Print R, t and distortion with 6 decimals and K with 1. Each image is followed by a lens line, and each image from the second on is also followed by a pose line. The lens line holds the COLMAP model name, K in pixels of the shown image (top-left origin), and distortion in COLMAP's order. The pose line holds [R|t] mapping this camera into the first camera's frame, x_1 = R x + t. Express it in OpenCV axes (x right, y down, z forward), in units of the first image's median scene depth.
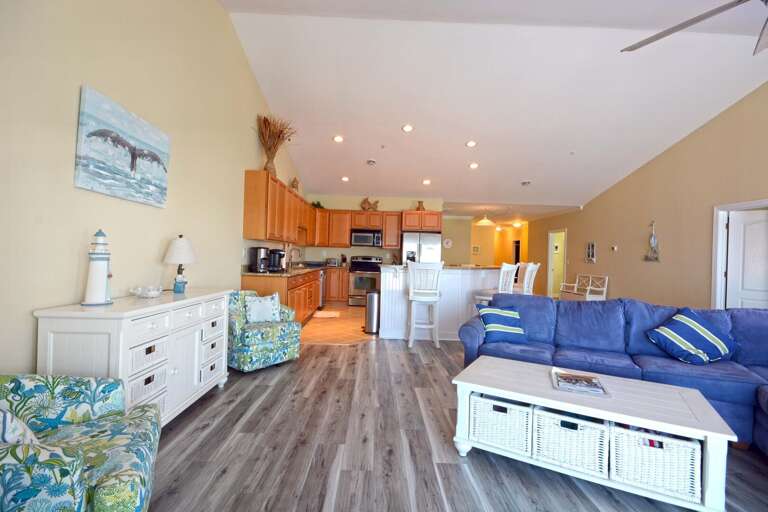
lens RADIAL K [[360.0, 0, 382.2], [0, 360.0, 254.5], [0, 0, 1]] dist [0.000340, -0.000449]
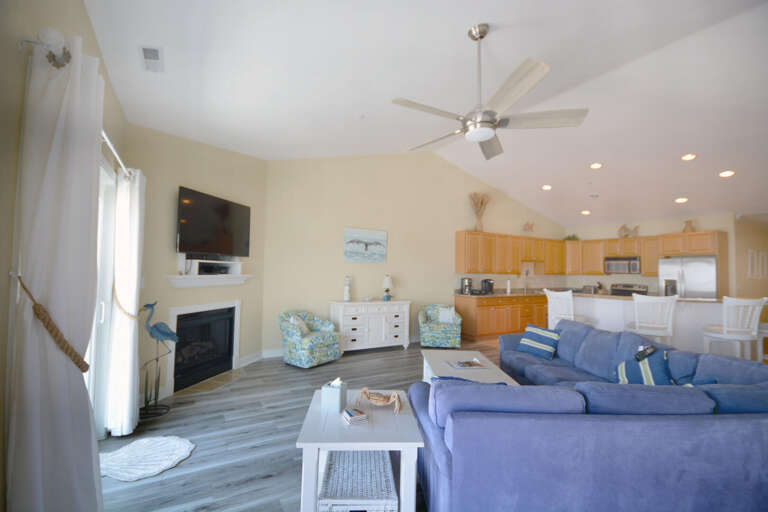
lens RADIAL K [[337.0, 0, 381.1], [0, 337.0, 254.0], [0, 0, 1]] dist [0.002892, -0.006345]
pose [[0.500213, -0.062663, -0.863632, 0.690855], [0.000186, 0.997386, -0.072260, -0.017597], [0.865902, 0.035985, 0.498917, -0.056182]]
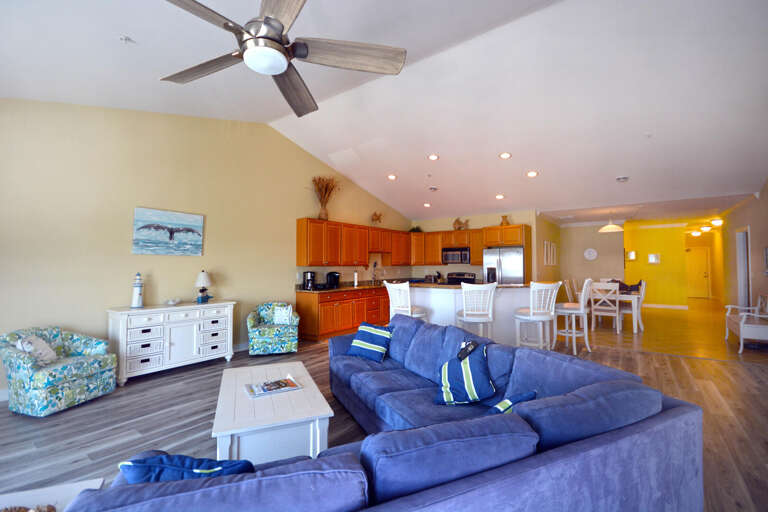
lens RADIAL K [[337.0, 0, 381.1], [0, 337.0, 254.0], [0, 0, 1]] dist [0.002892, -0.006345]
pose [[0.791647, -0.052087, -0.608754, 0.633626], [0.029211, 0.998447, -0.047444, -0.016712], [0.610280, 0.019777, 0.791939, 0.114479]]
